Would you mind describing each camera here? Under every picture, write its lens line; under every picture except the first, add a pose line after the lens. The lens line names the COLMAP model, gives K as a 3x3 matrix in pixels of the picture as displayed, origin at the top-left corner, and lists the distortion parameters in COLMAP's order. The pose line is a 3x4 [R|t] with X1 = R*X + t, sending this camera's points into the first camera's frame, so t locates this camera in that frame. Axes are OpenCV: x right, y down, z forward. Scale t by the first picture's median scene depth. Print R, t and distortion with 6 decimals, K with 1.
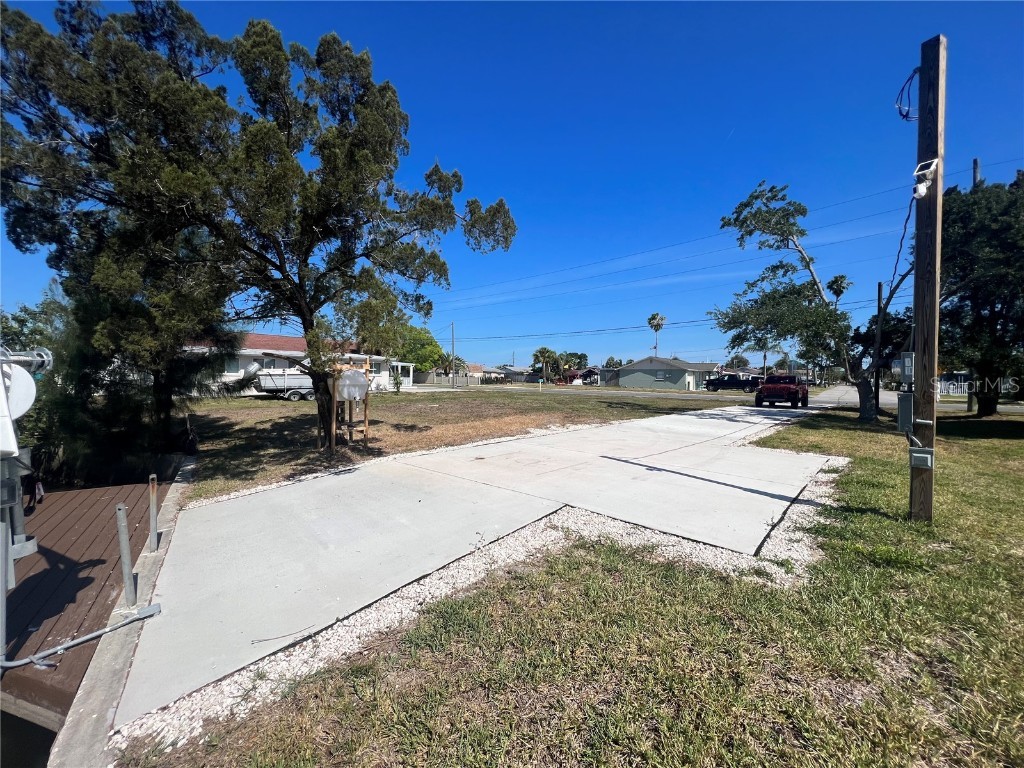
lens RADIAL K [[408.6, 0, 512.0], [0, 408.6, 384.0], [0, 0, 1]] dist [-0.000281, 0.000151]
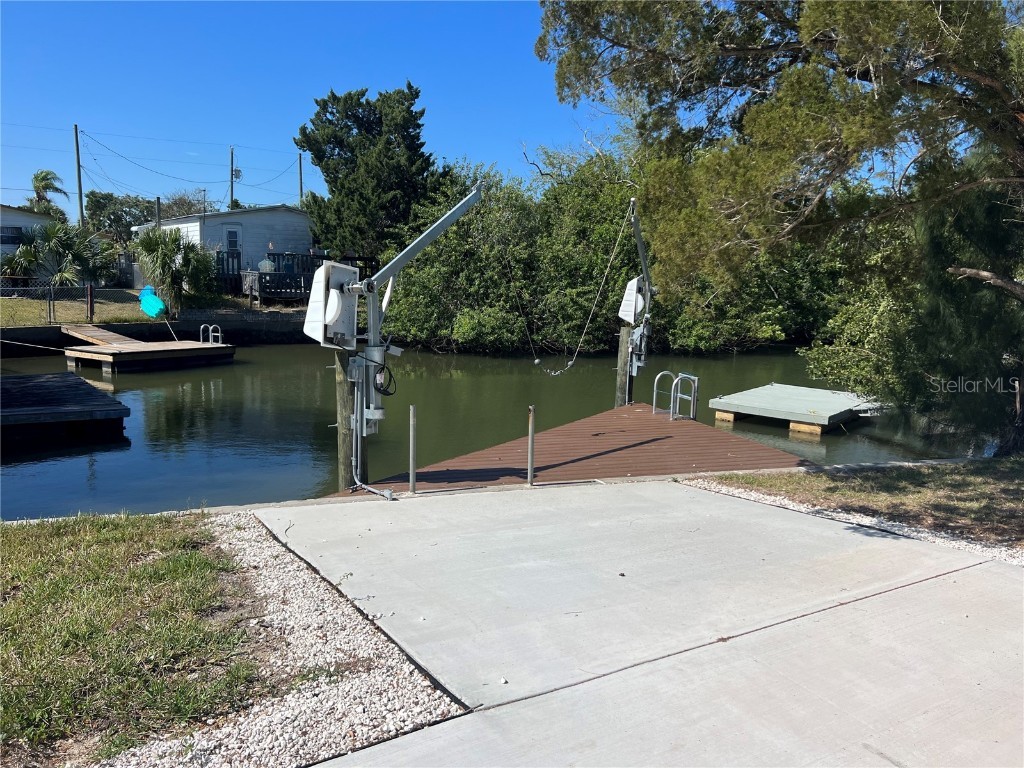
lens RADIAL K [[761.8, 0, 512.0], [0, 761.8, 384.0], [0, 0, 1]] dist [0.080751, -0.000275]
pose [[-0.279649, 0.112586, -0.953478, 0.441502], [-0.047884, 0.990229, 0.130970, -0.032803], [0.958907, 0.082282, -0.271526, 0.752692]]
